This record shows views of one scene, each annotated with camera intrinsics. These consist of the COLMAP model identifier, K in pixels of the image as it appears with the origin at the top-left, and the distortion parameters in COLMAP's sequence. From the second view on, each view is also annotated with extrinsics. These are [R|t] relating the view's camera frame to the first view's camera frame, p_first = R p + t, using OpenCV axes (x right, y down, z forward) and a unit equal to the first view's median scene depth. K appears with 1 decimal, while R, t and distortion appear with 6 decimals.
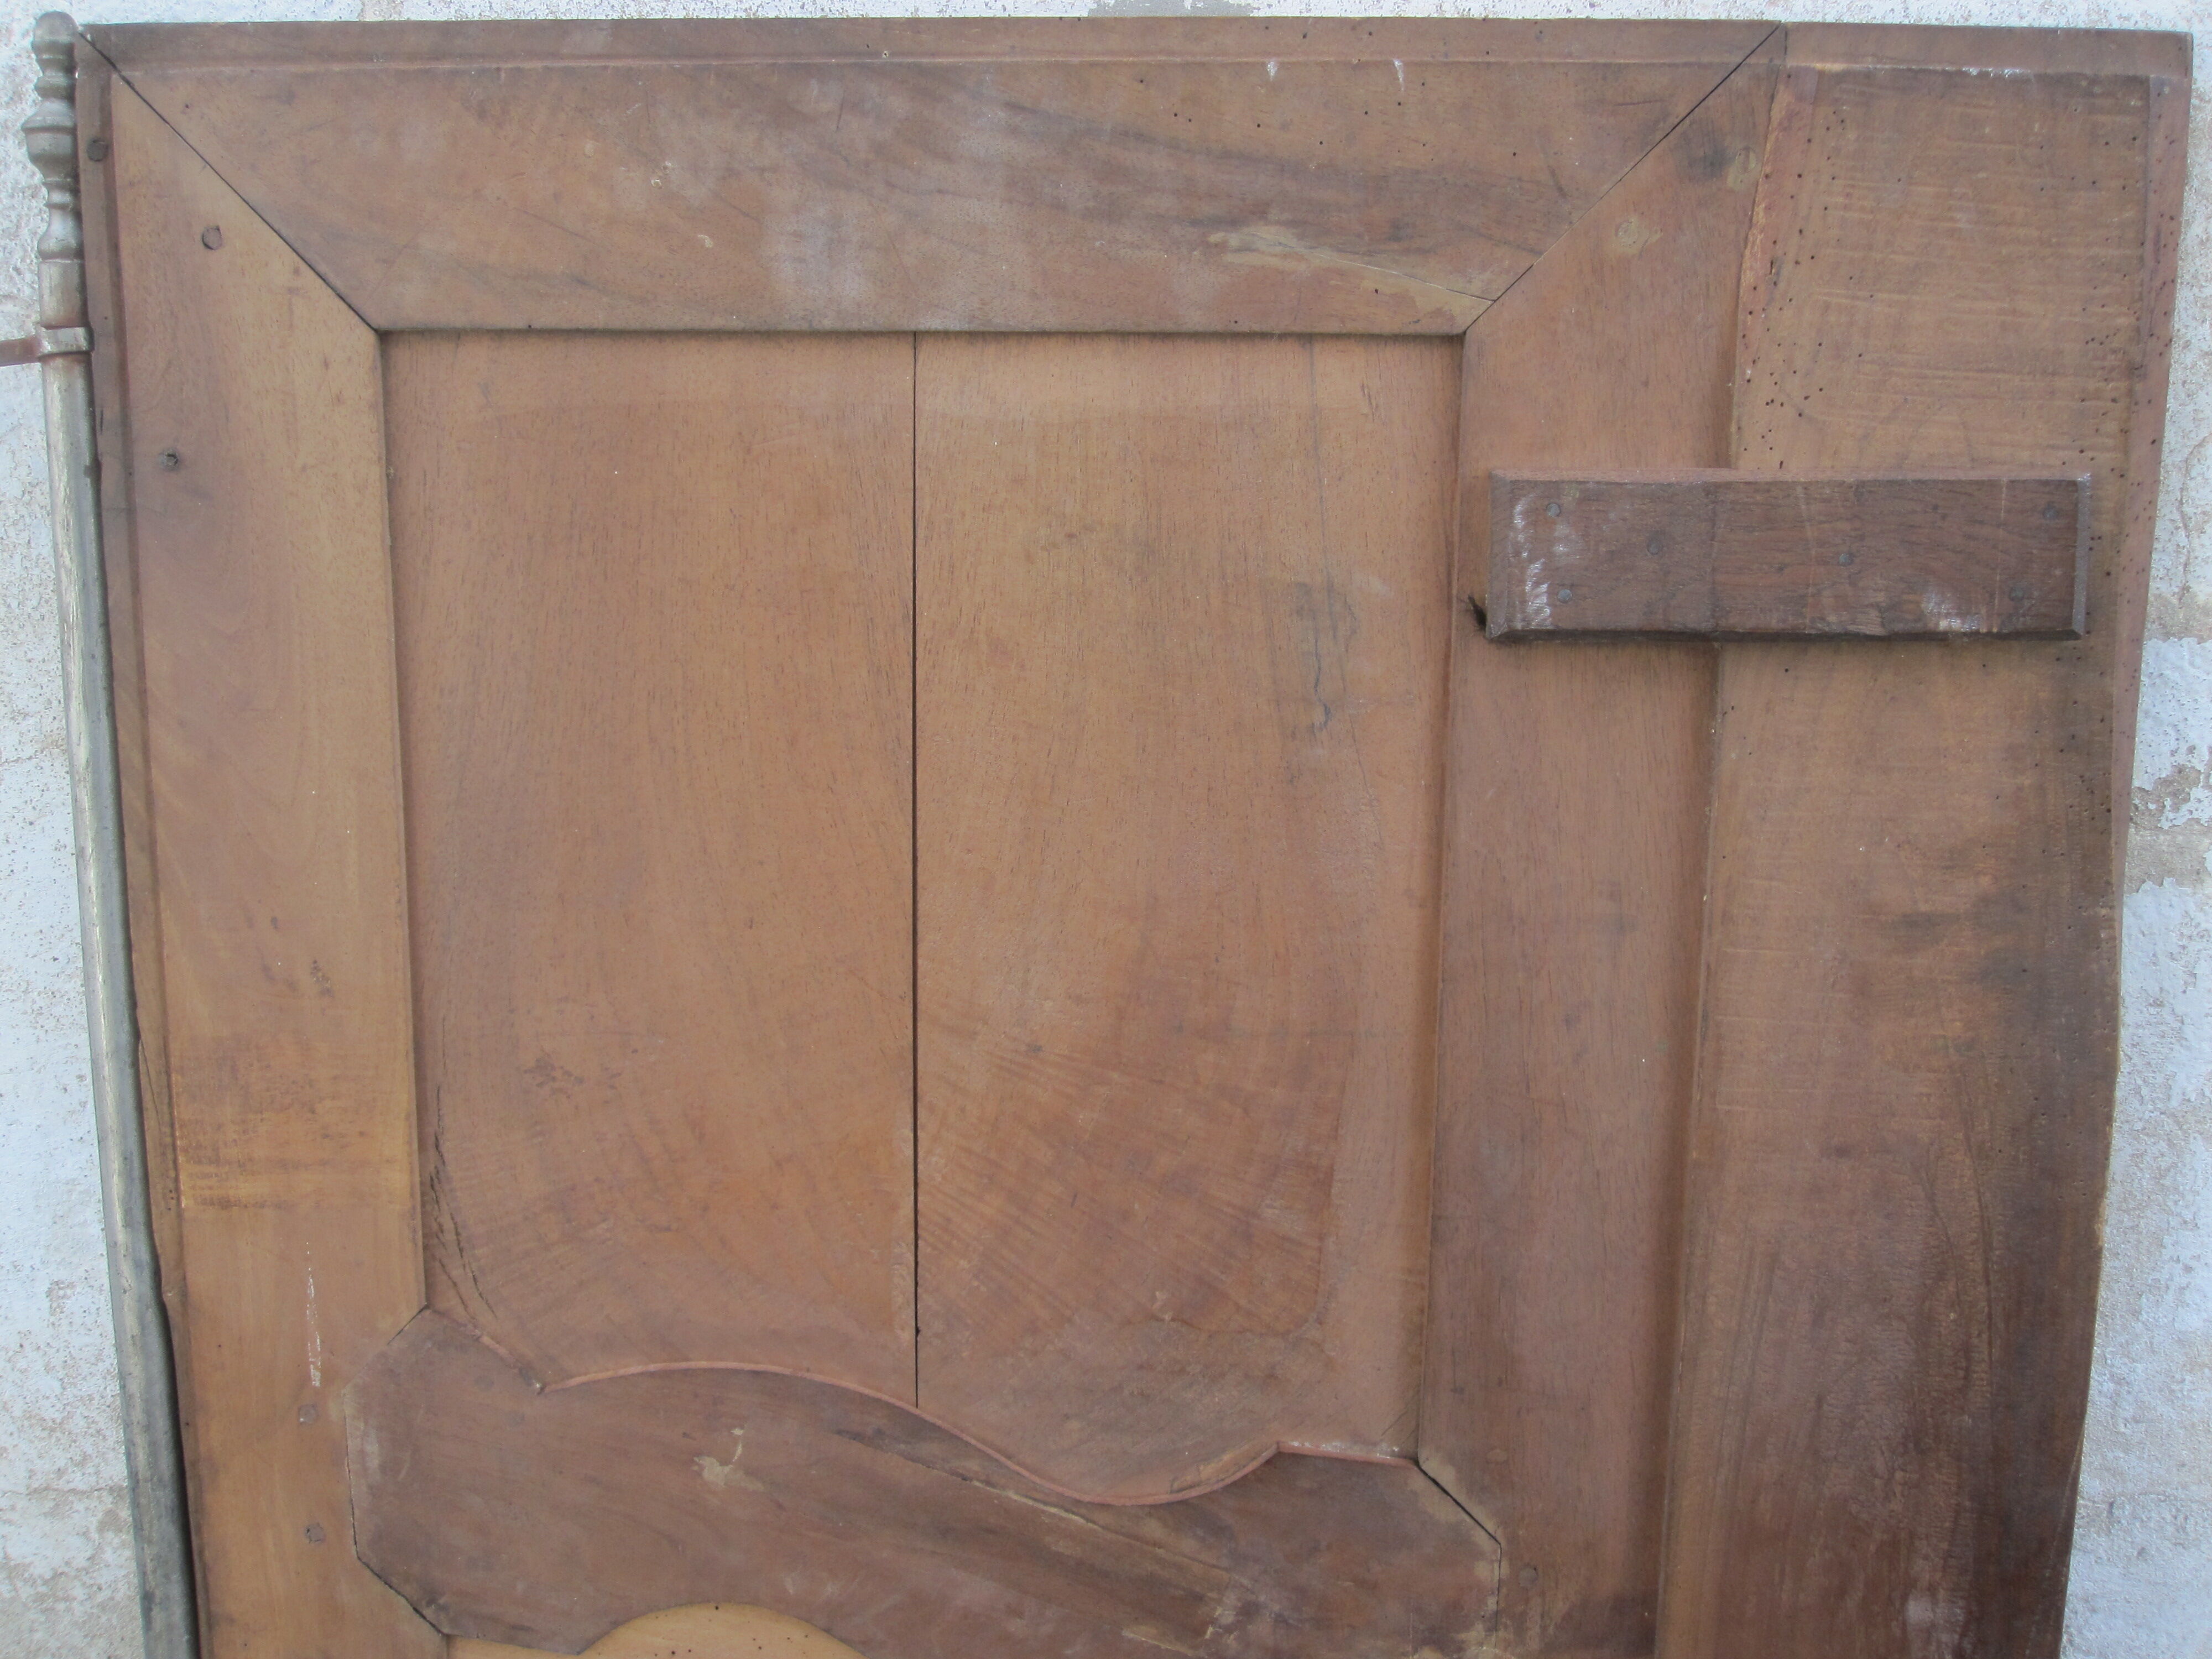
lens RADIAL K [[2164.1, 0, 1099.3], [0, 2164.1, 800.1], [0, 0, 1]] dist [-0.077172, 0.032176]
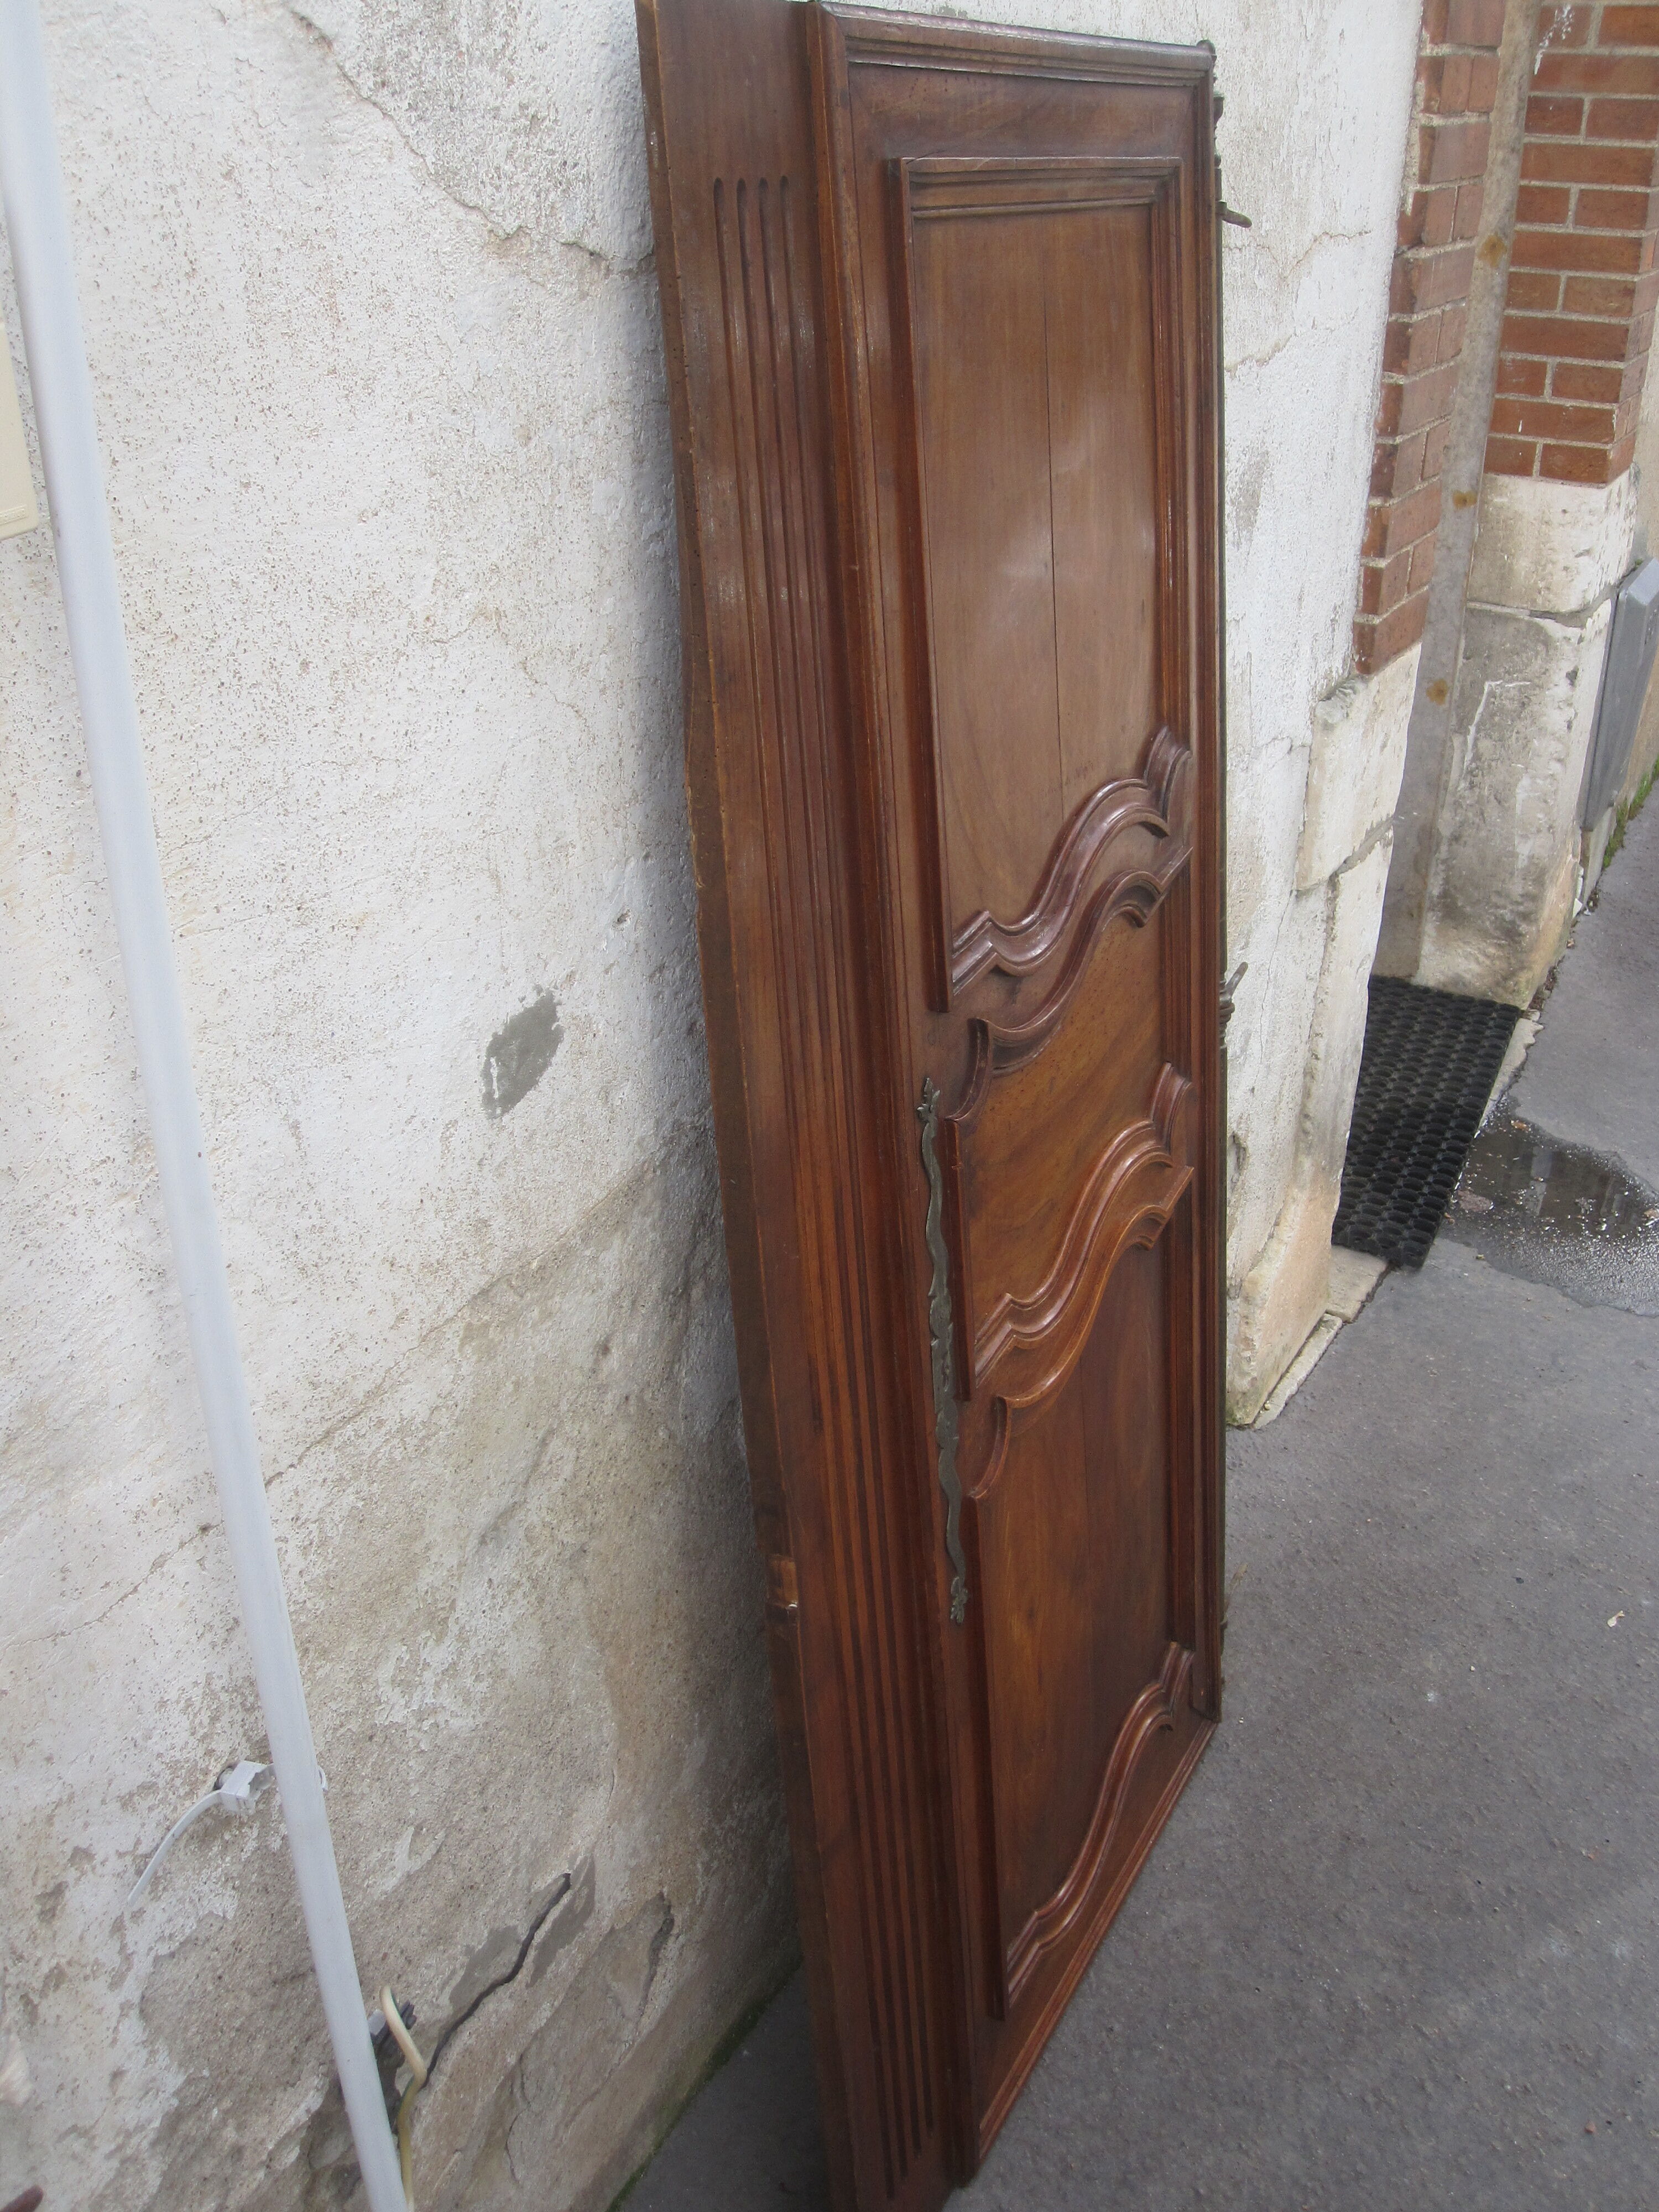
lens RADIAL K [[2164.1, 0, 827.1], [0, 2164.1, 1093.5], [0, 0, 1]] dist [-0.077172, 0.032176]
pose [[0.451974, -0.354579, 0.818531, -1.603644], [0.233504, 0.932637, 0.275072, -0.066923], [-0.860927, 0.066805, 0.504323, 0.300034]]
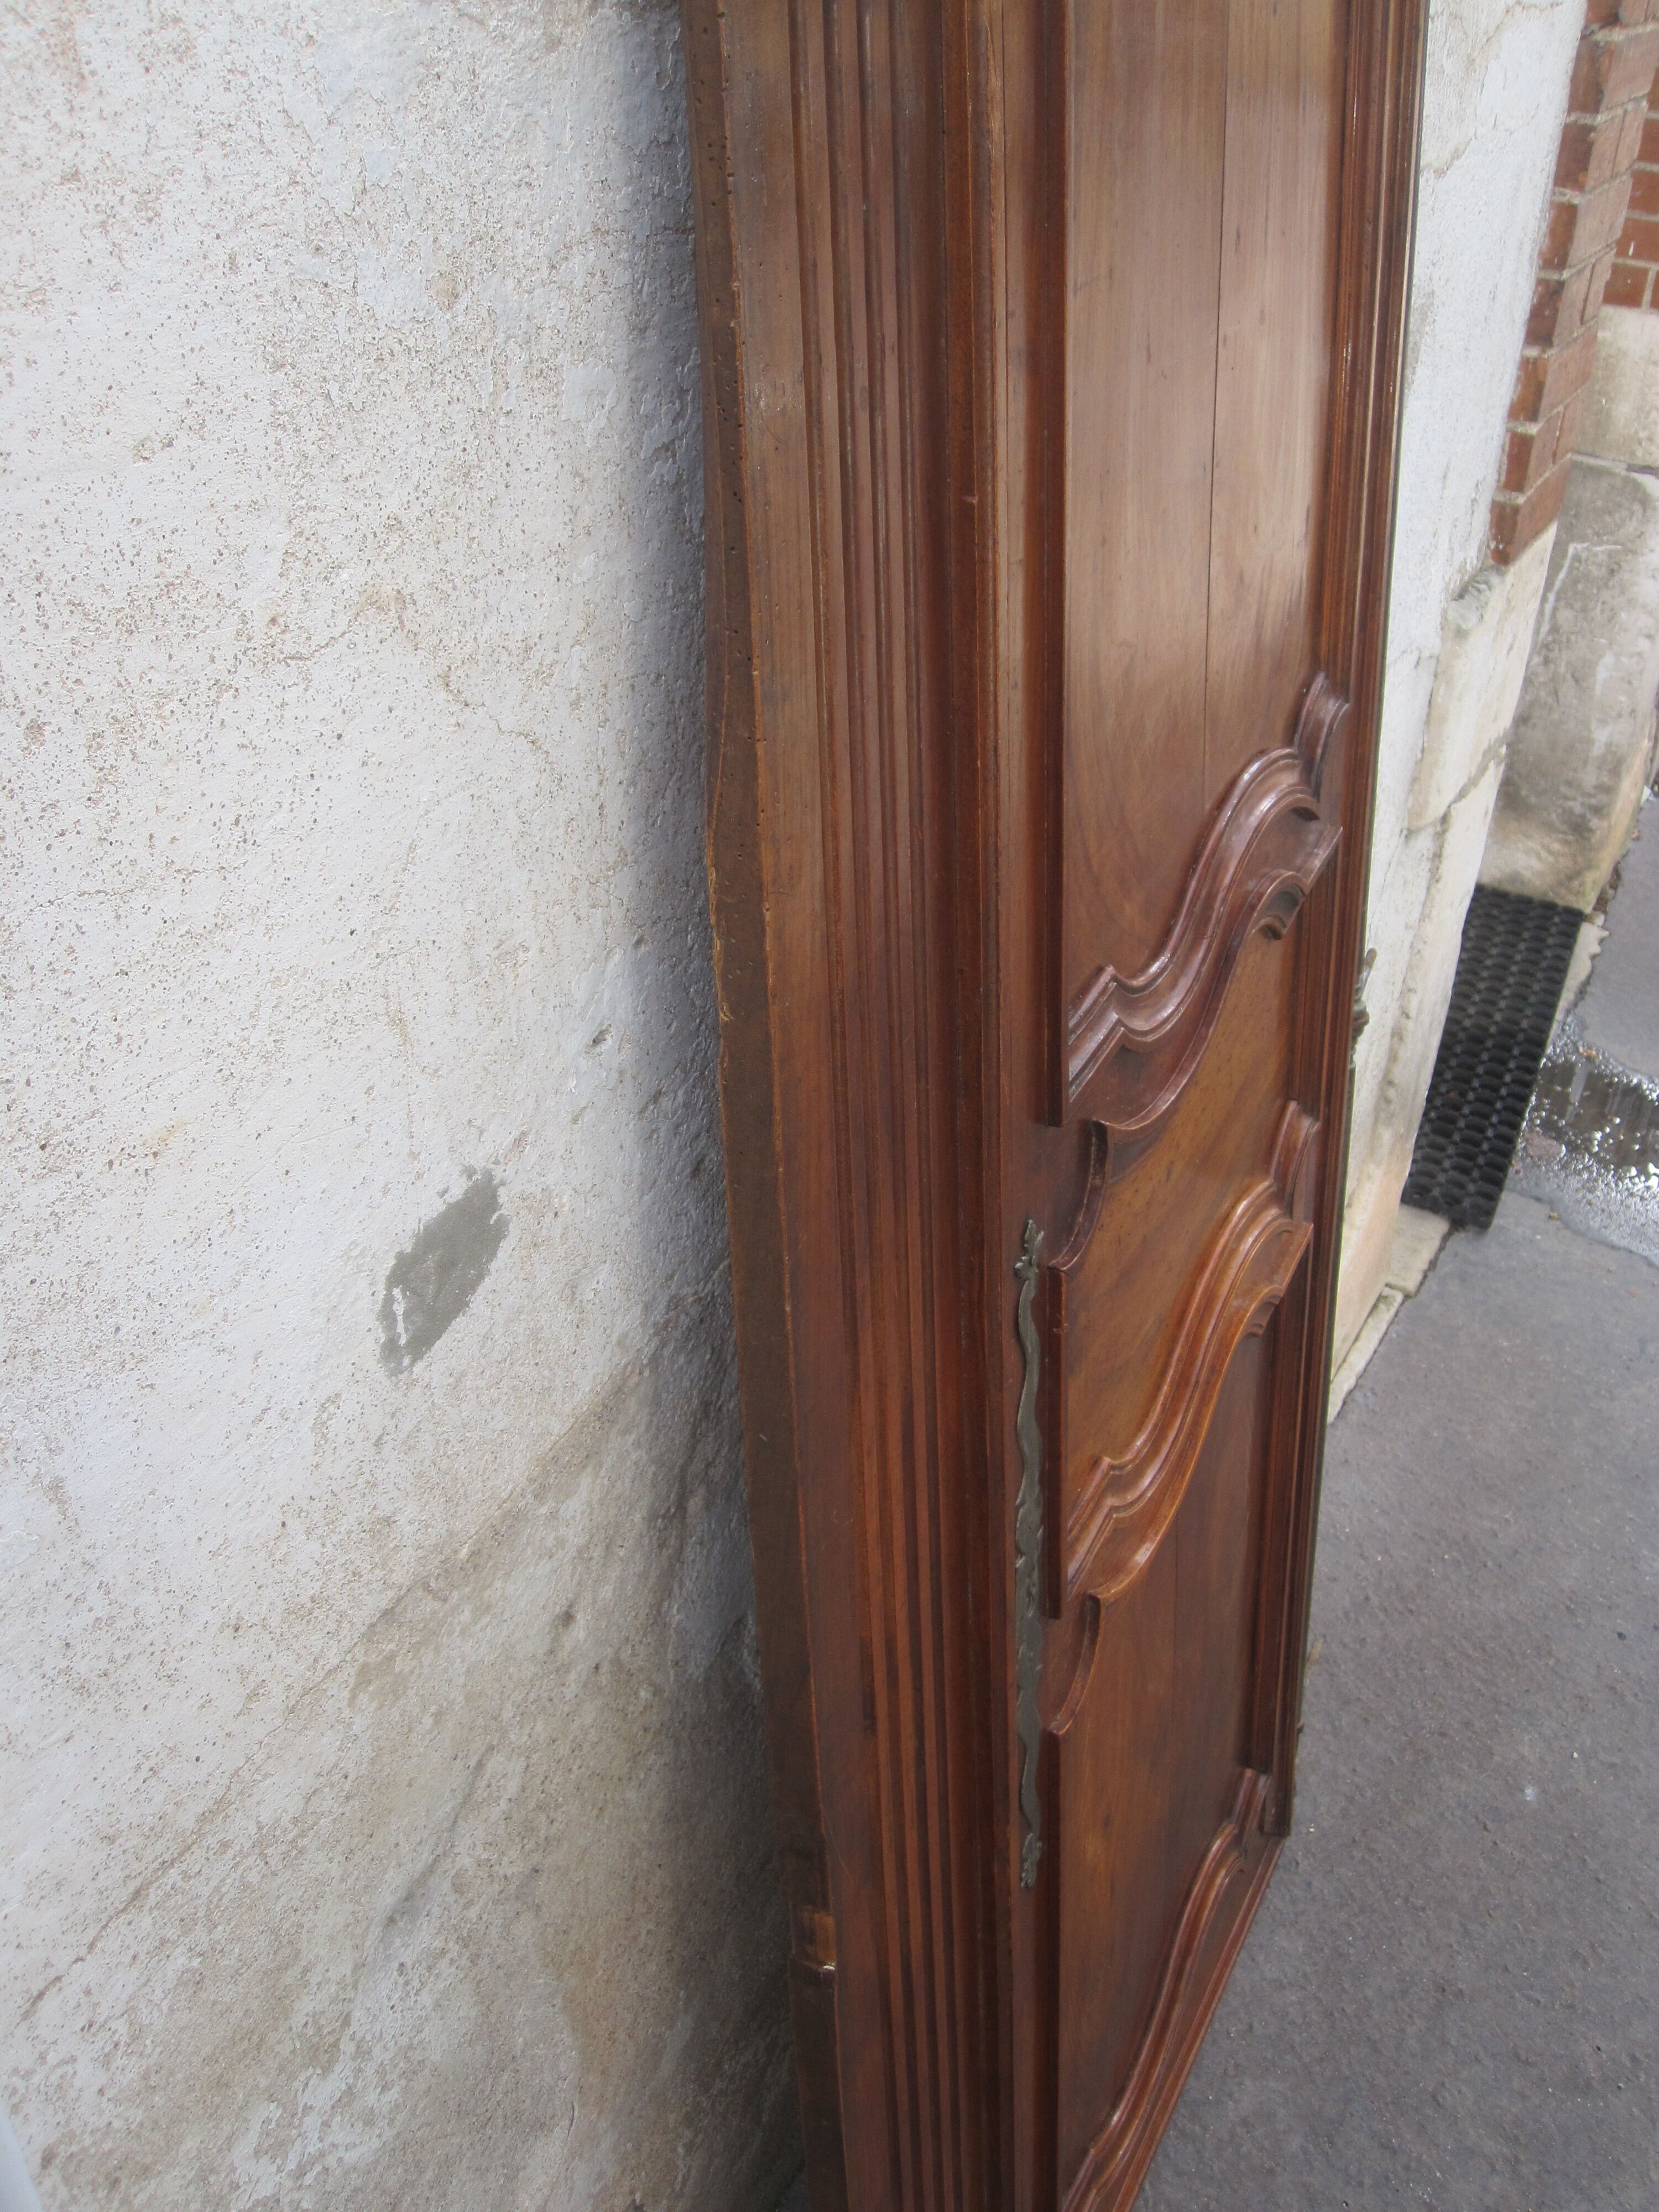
lens RADIAL K [[2164.5, 0, 841.7], [0, 2164.5, 1093.9], [0, 0, 1]] dist [-0.082386, 0.040371]
pose [[0.434798, -0.421315, 0.795892, -1.138420], [0.206194, 0.906904, 0.367435, -0.114550], [-0.876604, 0.004348, 0.481193, 0.604640]]
